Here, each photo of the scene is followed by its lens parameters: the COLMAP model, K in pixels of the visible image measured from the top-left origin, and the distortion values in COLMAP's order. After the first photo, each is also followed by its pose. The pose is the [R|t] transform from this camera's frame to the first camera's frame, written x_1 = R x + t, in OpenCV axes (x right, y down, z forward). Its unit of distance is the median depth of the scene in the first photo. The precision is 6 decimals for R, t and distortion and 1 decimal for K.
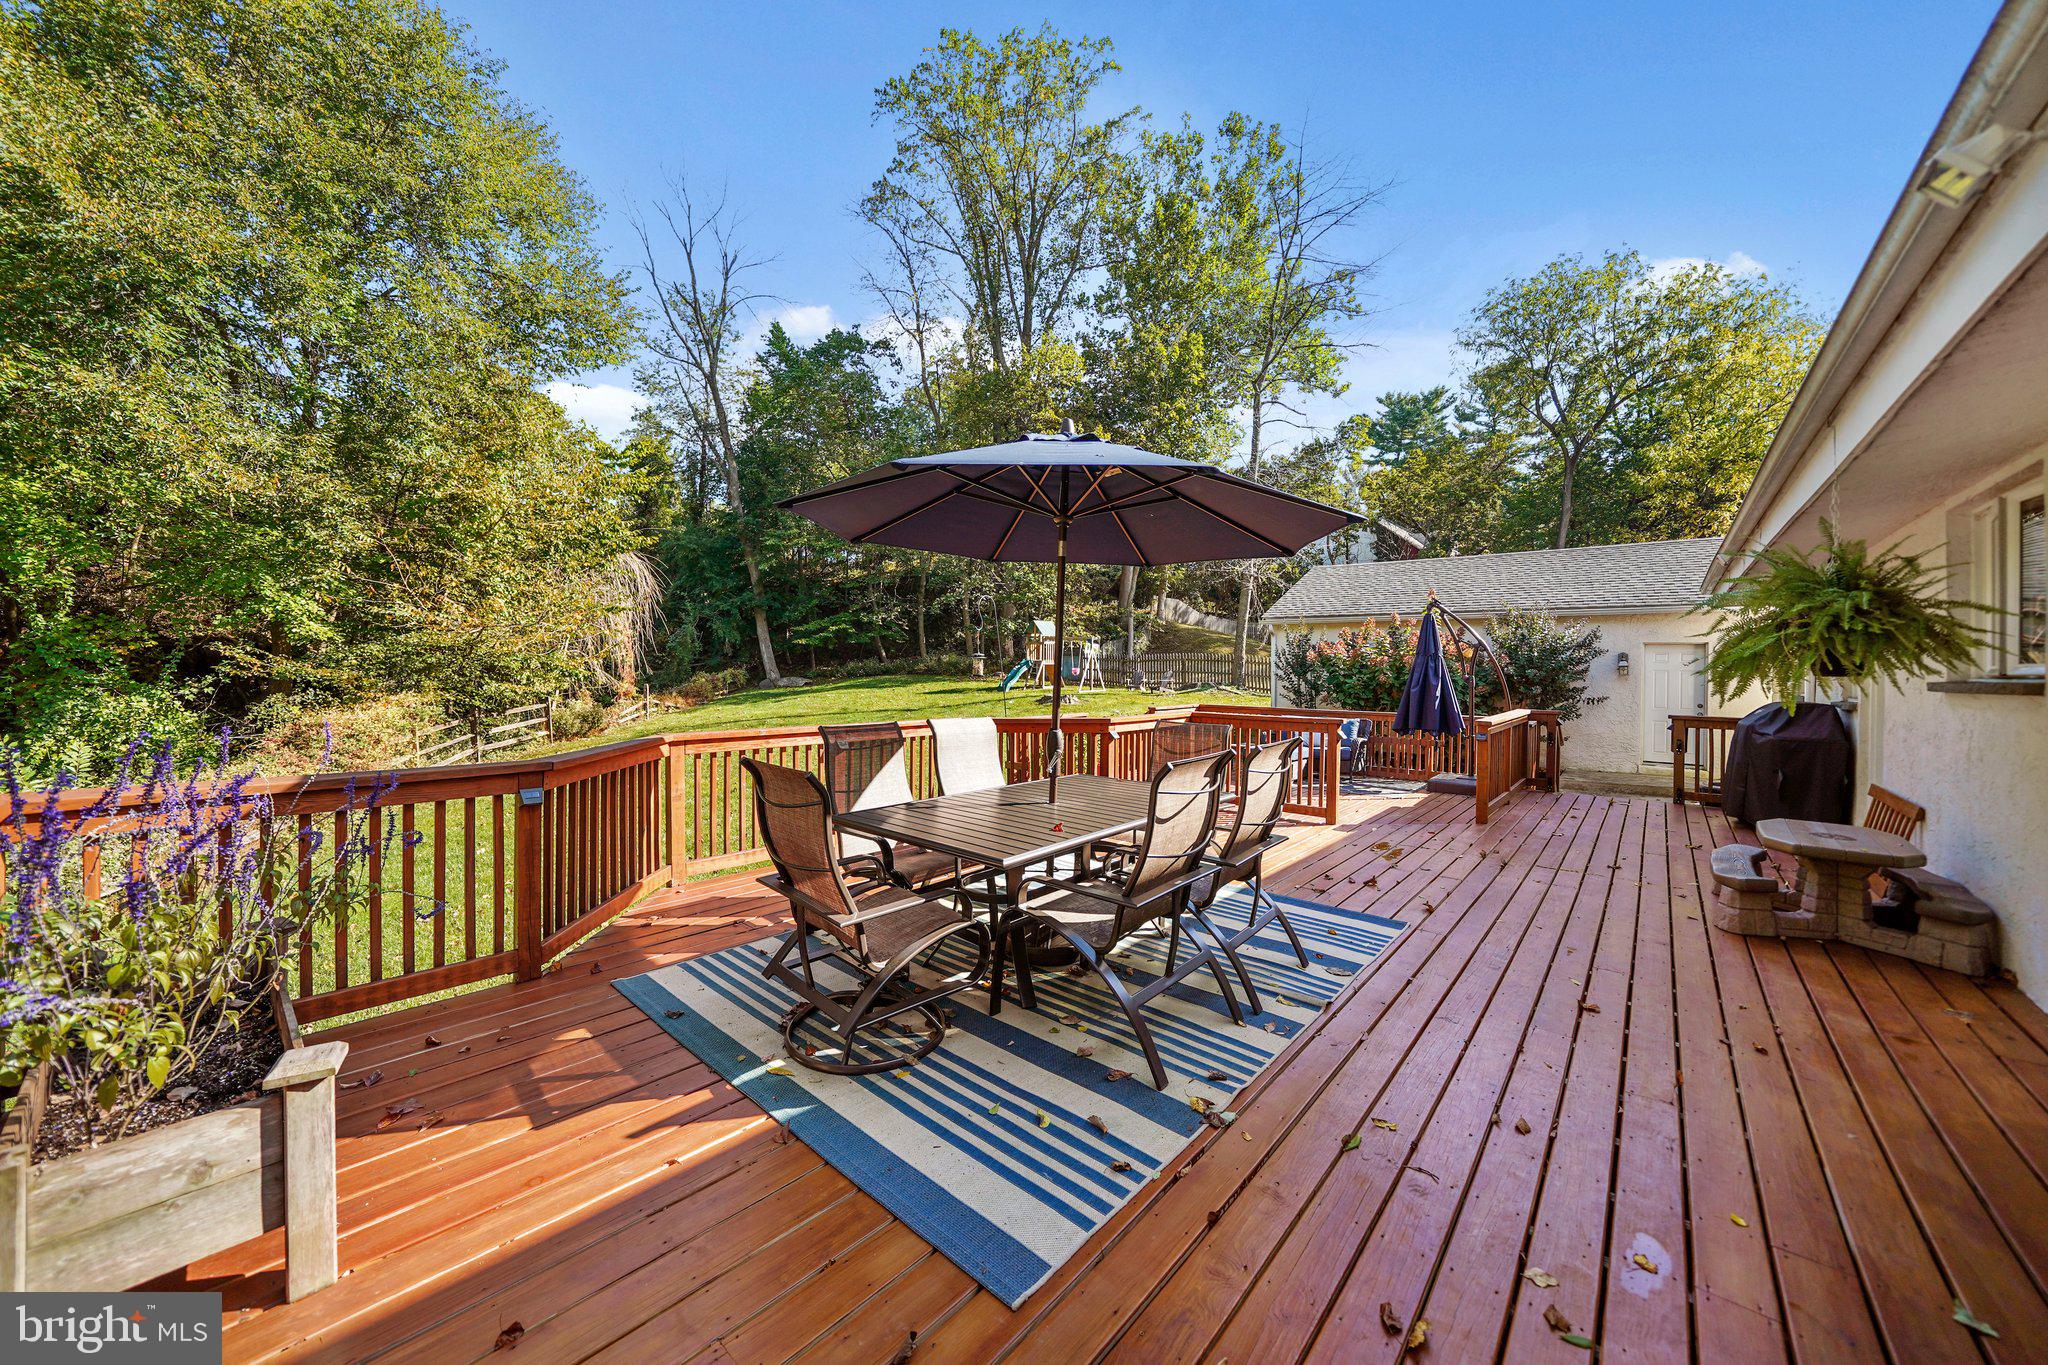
lens RADIAL K [[723.4, 0, 1024.0], [0, 723.4, 663.5], [0, 0, 1]] dist [-0.020764, 0.000878]
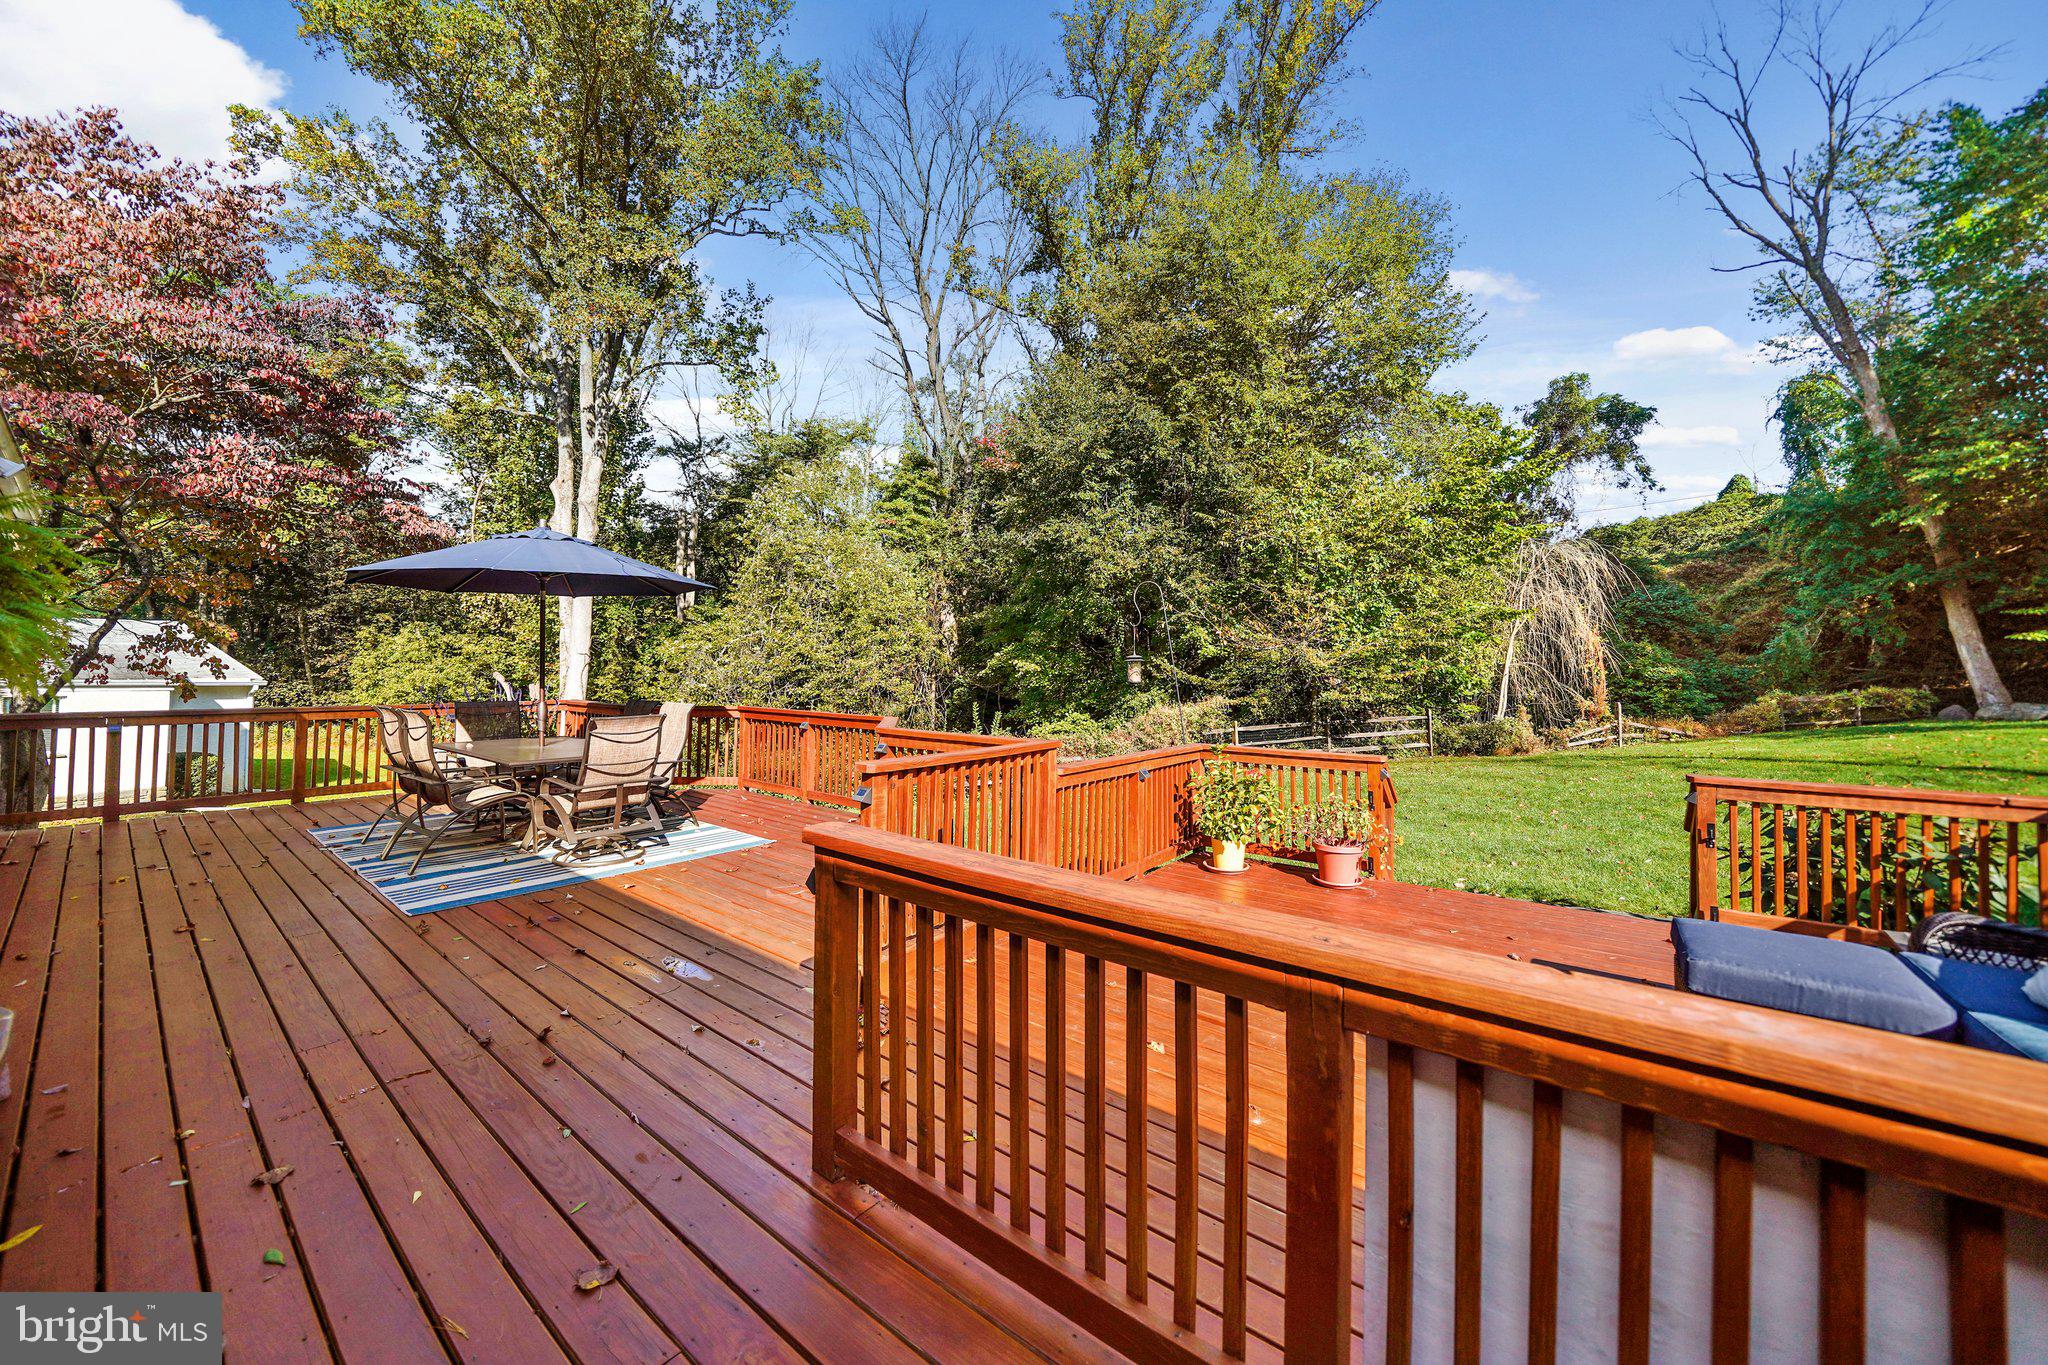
lens RADIAL K [[723.4, 0, 1022.1], [0, 723.4, 674.5], [0, 0, 1]] dist [-0.020764, 0.000878]
pose [[0.063223, -0.011080, -0.997938, 0.156772], [0.000025, 0.999938, -0.011100, 0.003583], [0.997999, 0.000677, 0.063220, 0.176275]]
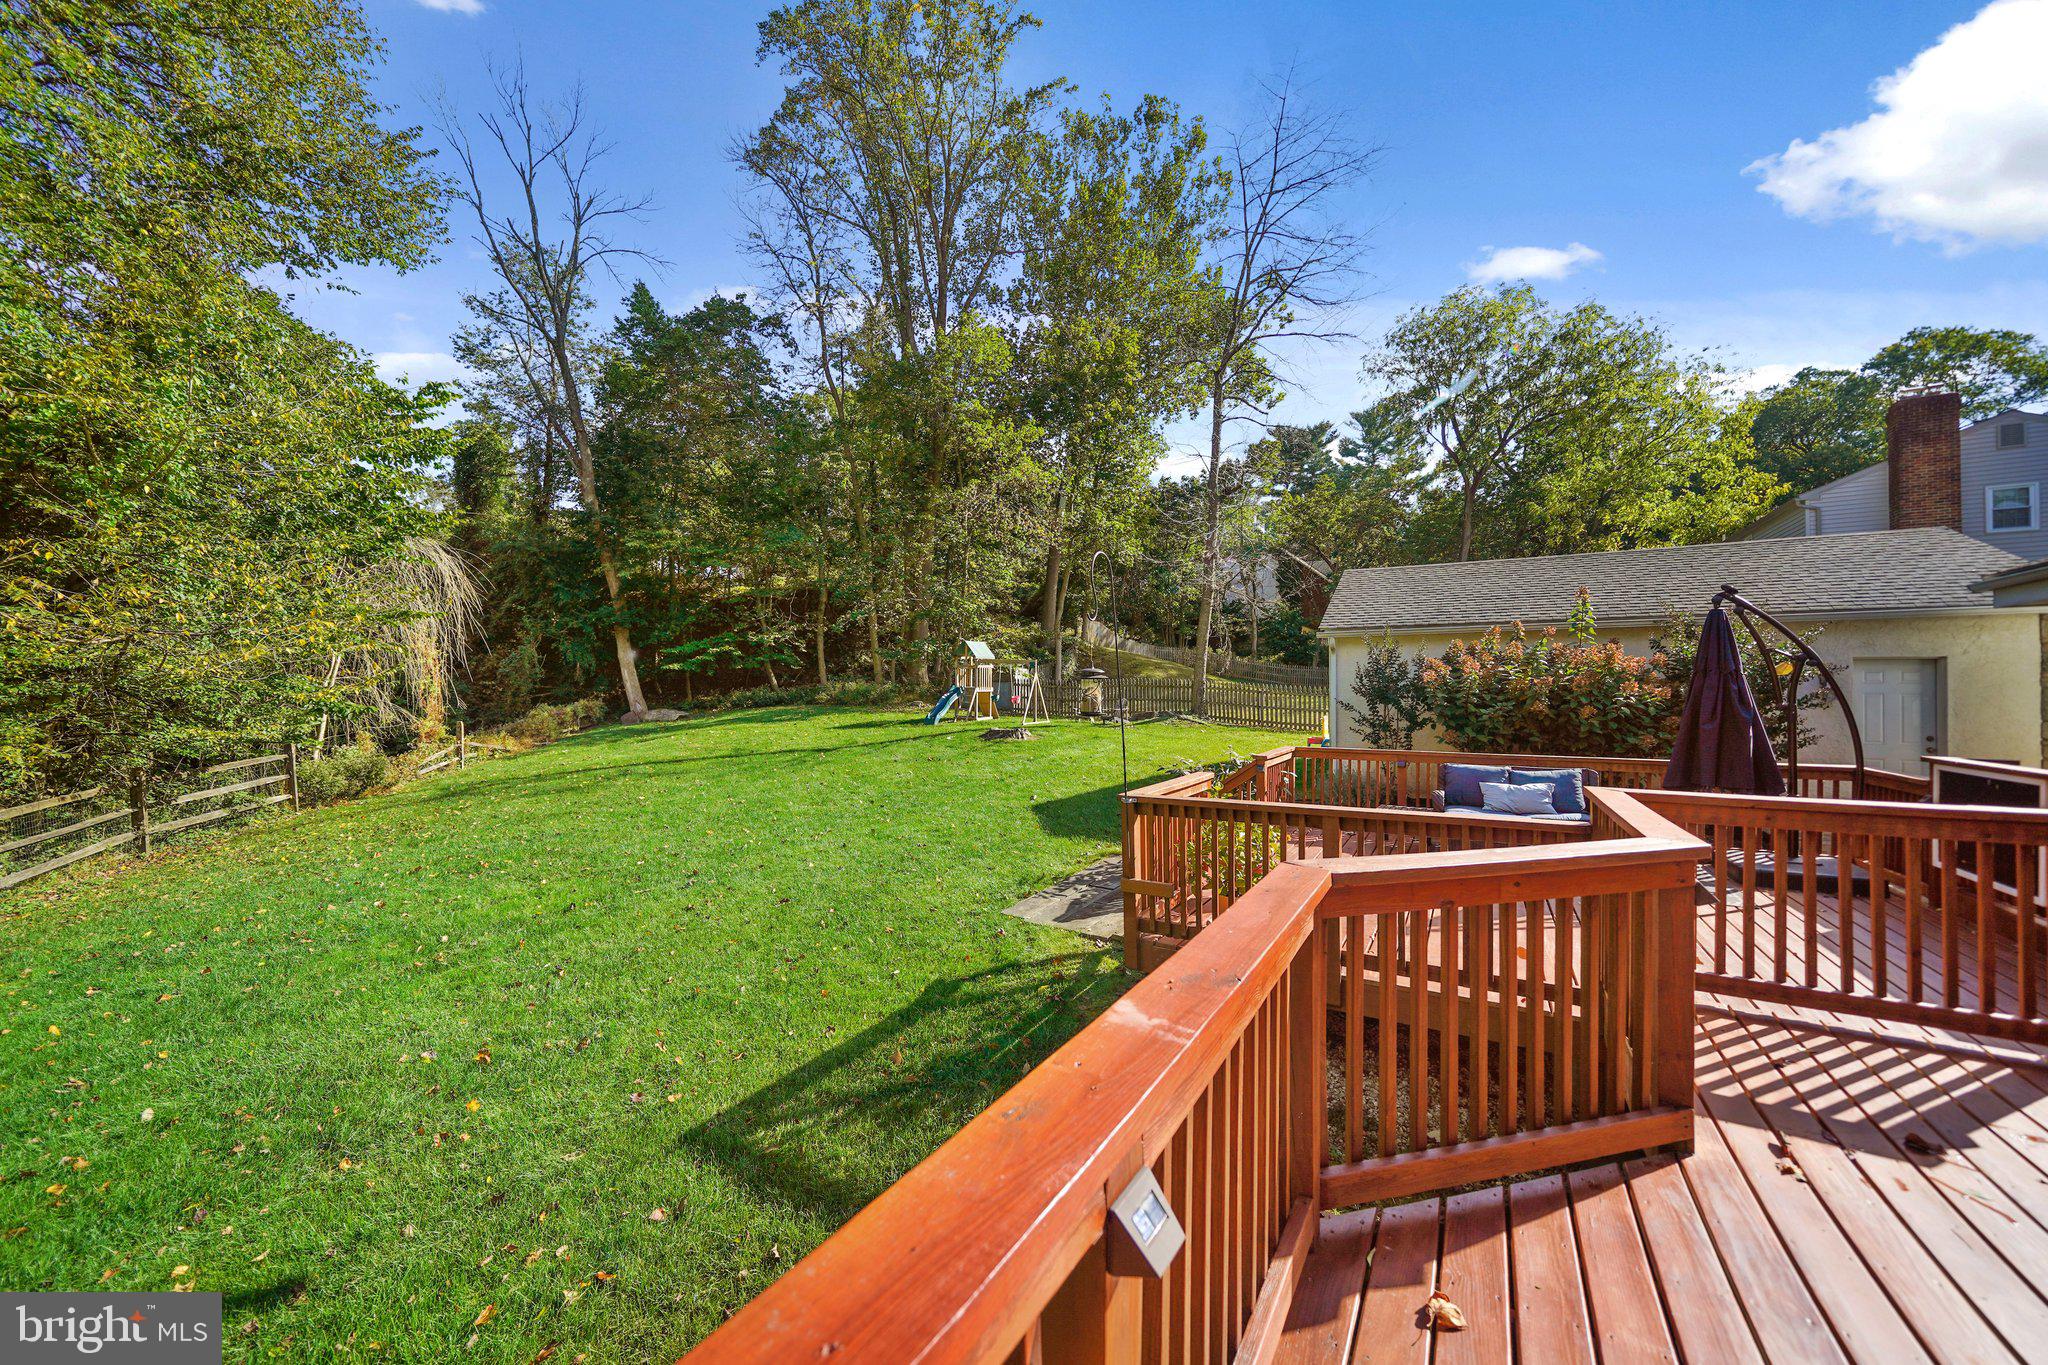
lens RADIAL K [[723.4, 0, 1017.3], [0, 723.4, 691.4], [0, 0, 1]] dist [-0.020764, 0.000878]
pose [[0.988626, -0.006007, 0.150275, -0.040600], [0.006016, 0.999982, 0.000394, 0.000406], [-0.150274, 0.000514, 0.988644, 0.113993]]
